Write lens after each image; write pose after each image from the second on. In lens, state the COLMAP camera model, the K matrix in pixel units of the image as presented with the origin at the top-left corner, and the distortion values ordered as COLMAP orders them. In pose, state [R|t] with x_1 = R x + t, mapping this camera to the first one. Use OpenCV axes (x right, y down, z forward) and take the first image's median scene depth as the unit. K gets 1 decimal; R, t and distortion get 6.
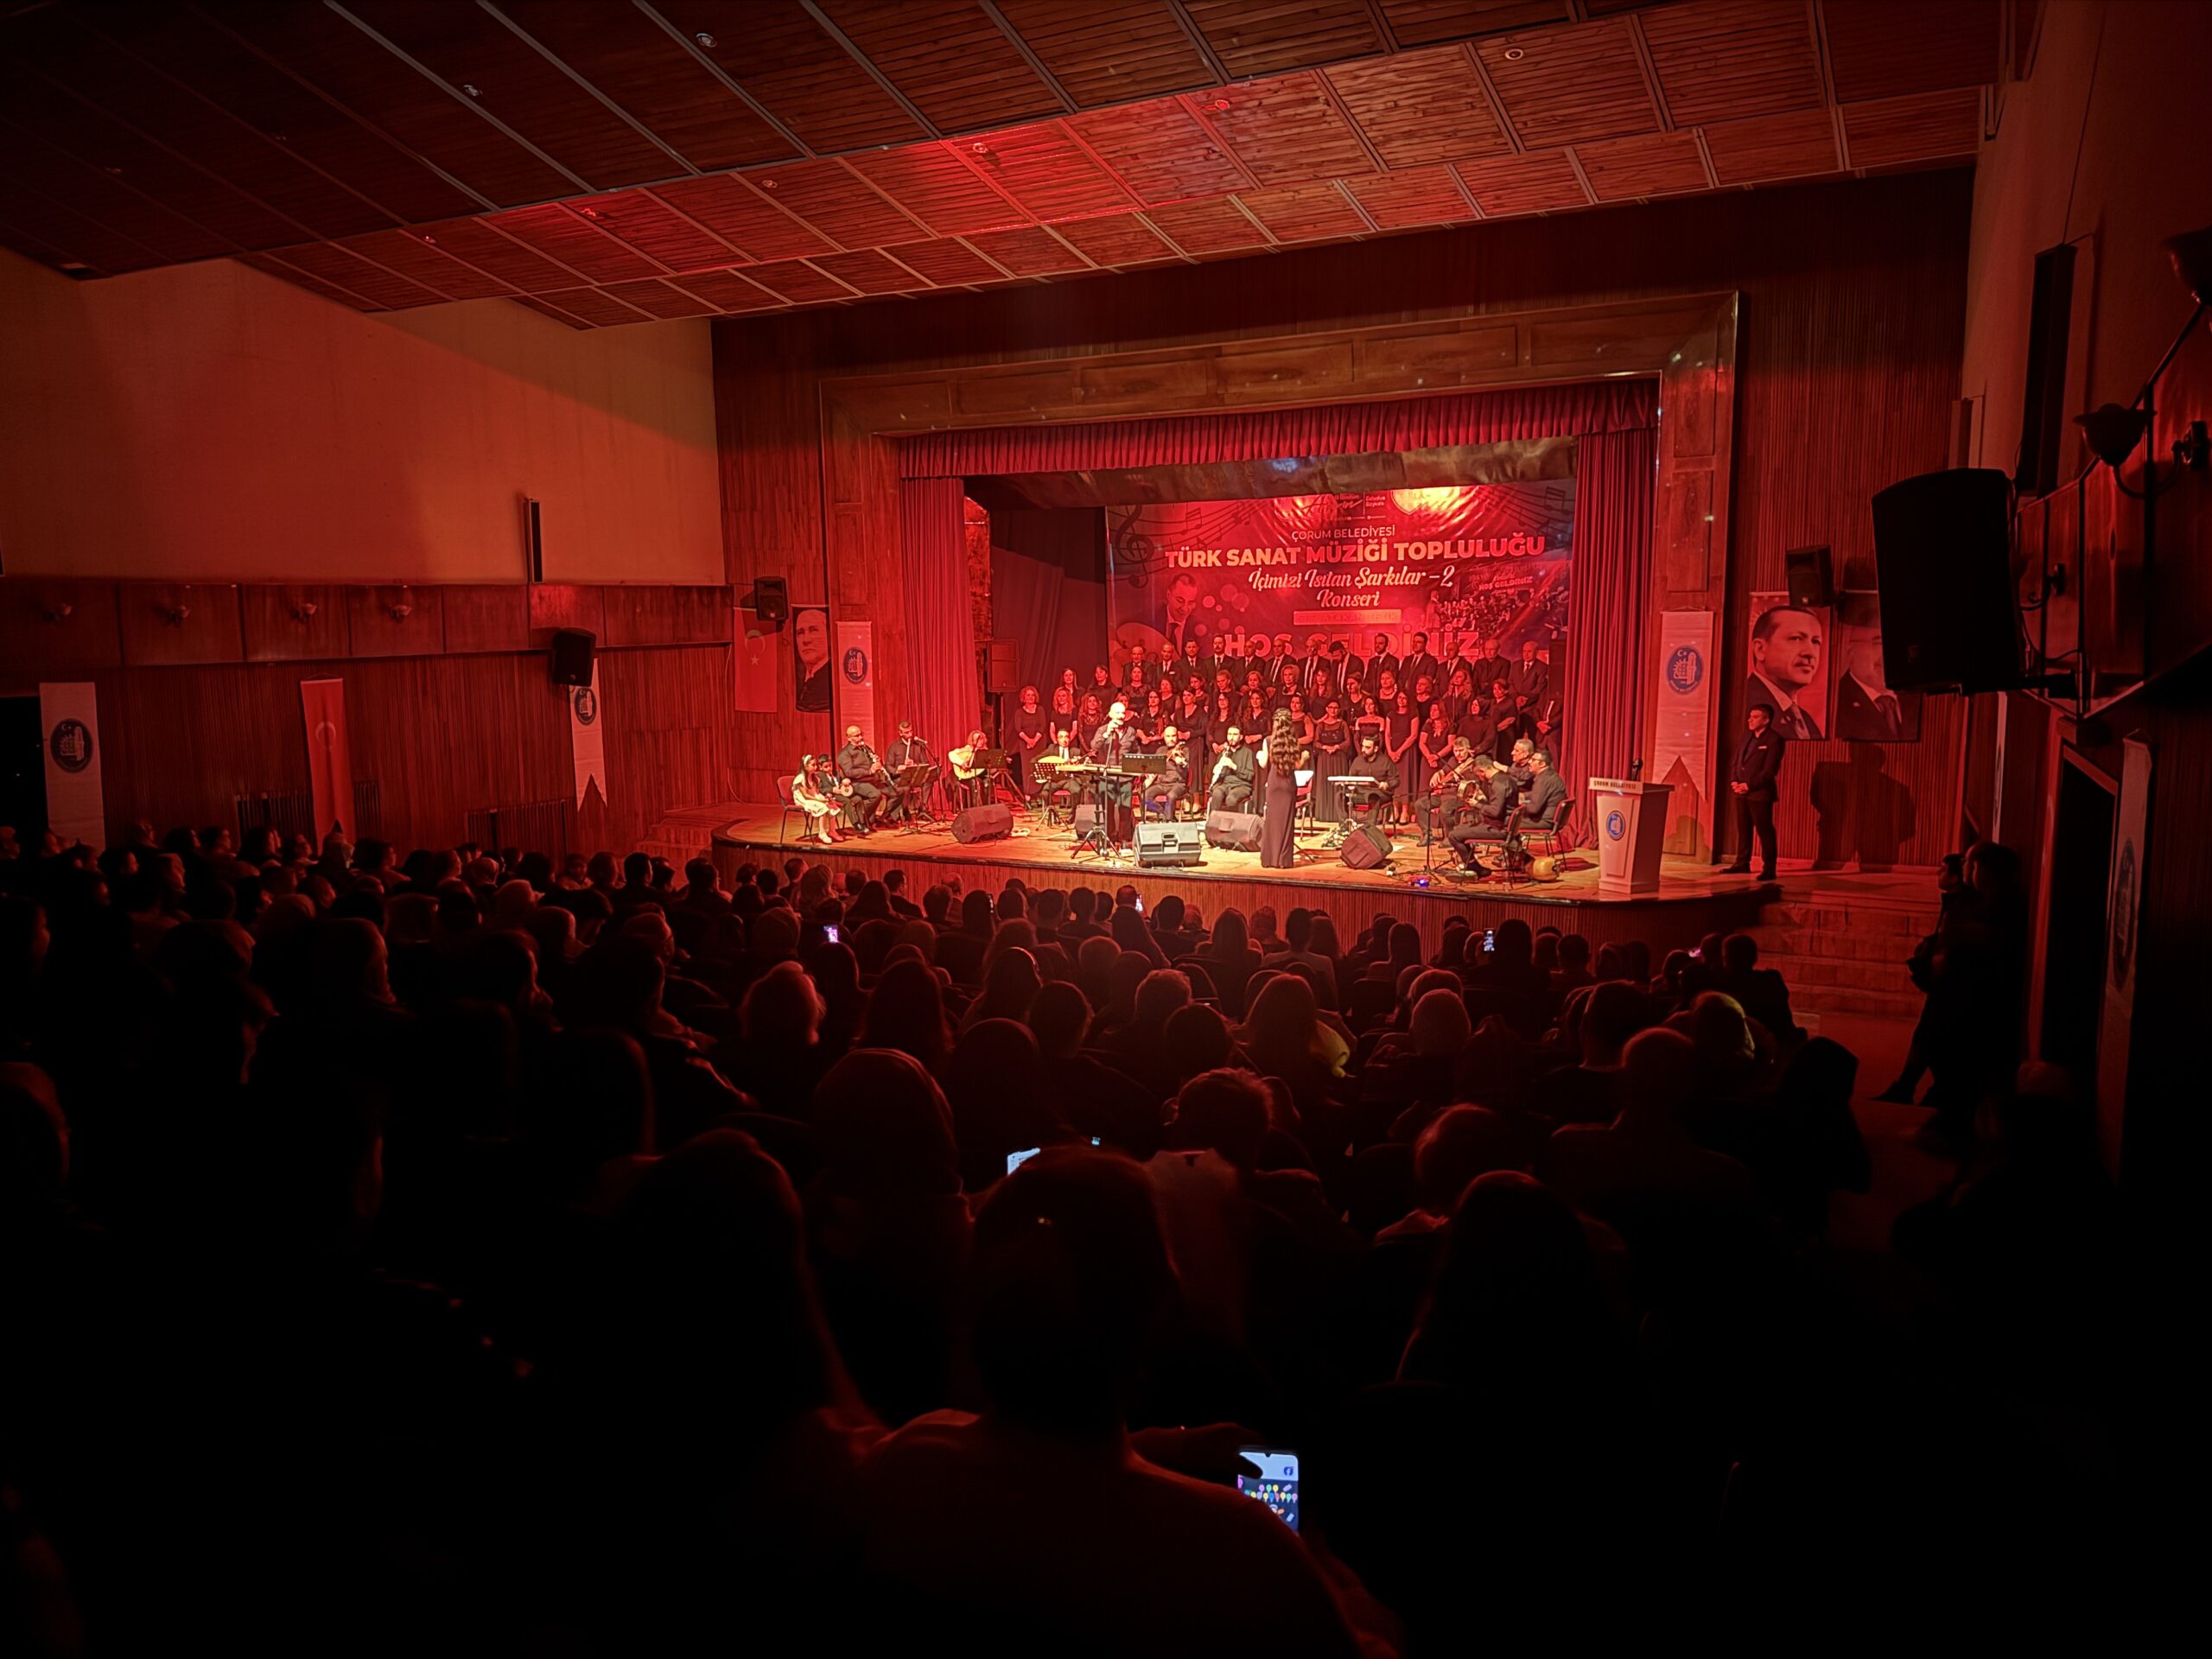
lens RADIAL K [[1543.5, 0, 1084.5], [0, 1543.5, 832.0], [0, 0, 1]] dist [0.064771, -0.001955]
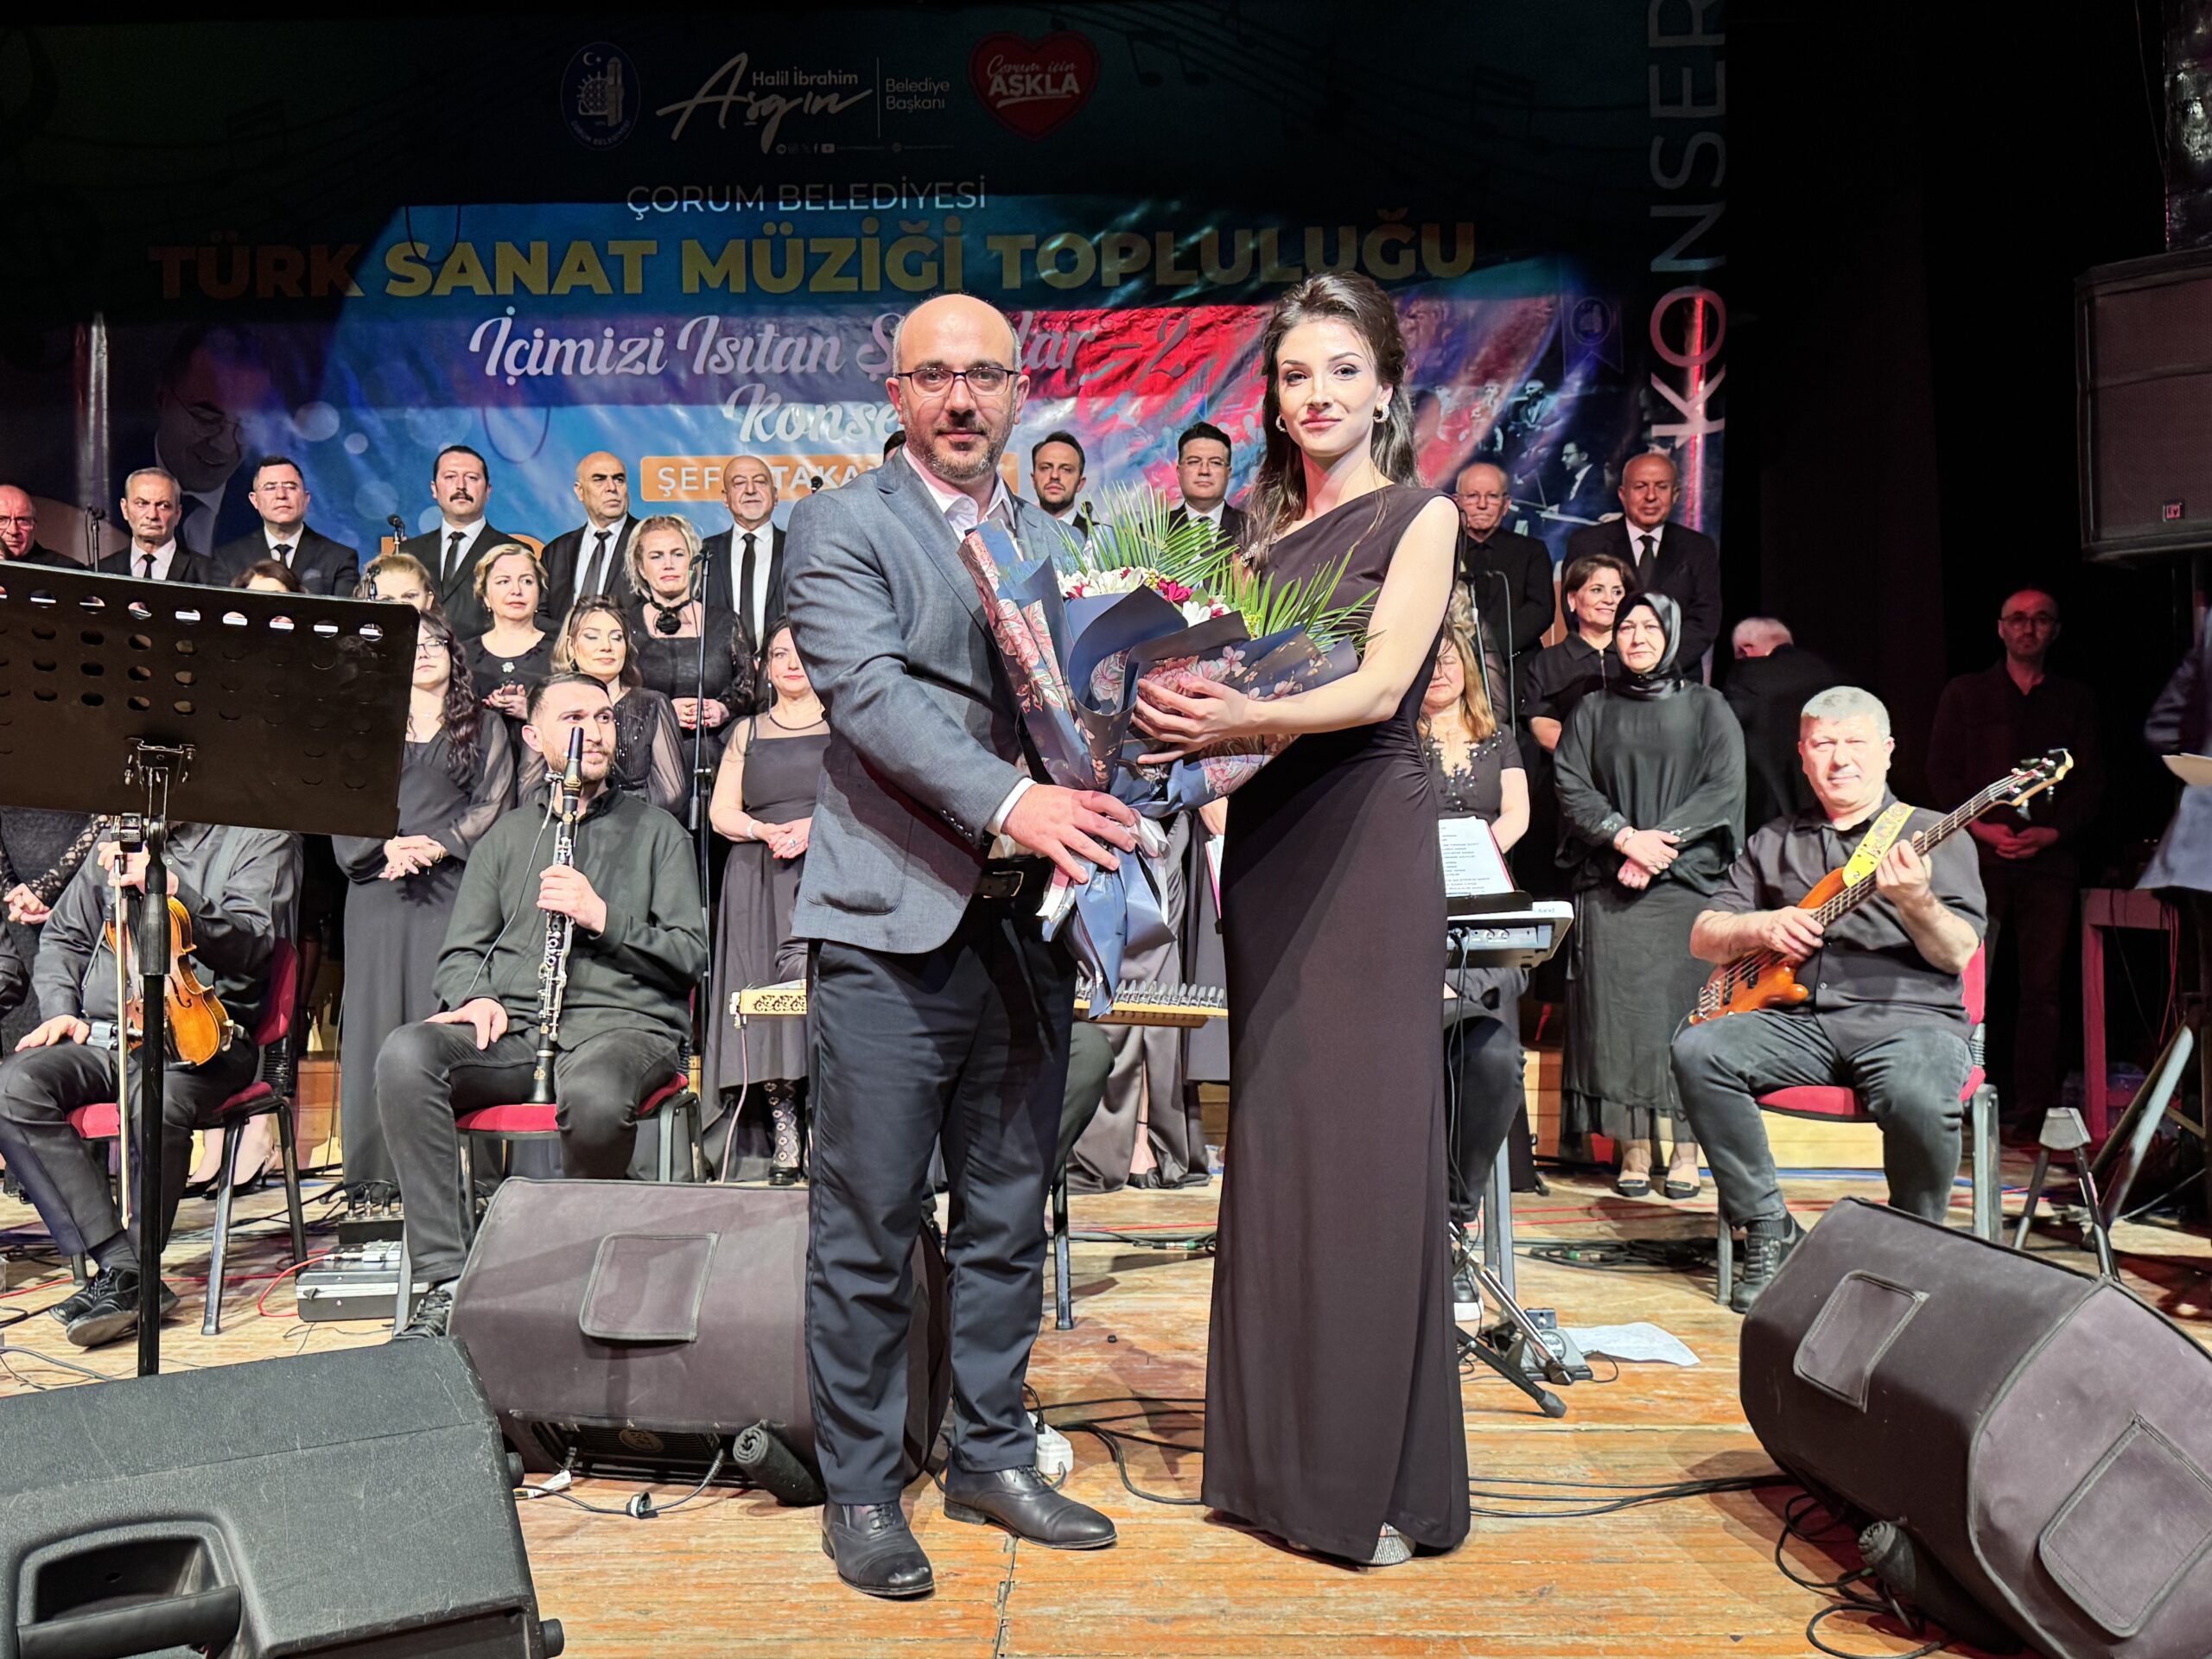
lens RADIAL K [[2097.1, 0, 1109.9], [0, 2097.1, 827.5], [0, 0, 1]] dist [0.057045, 0.000000]
pose [[0.890154, 0.010488, 0.455539, 0.036666], [0.062946, 0.987320, -0.145732, -0.011748], [-0.451291, 0.158398, 0.878206, 0.657026]]
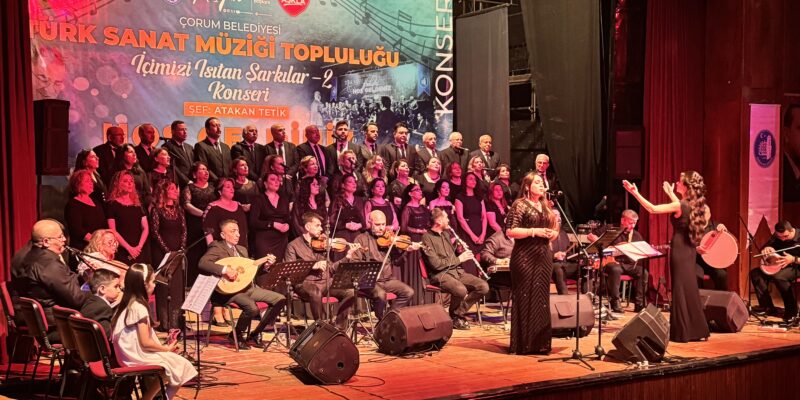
lens RADIAL K [[1023.7, 0, 406.1], [0, 1023.7, 200.4], [0, 0, 1]] dist [0.110760, 0.000000]
pose [[0.447570, -0.003681, 0.894241, -0.375675], [0.119129, 0.991324, -0.055543, -0.035525], [-0.886278, 0.131389, 0.444125, 0.646547]]
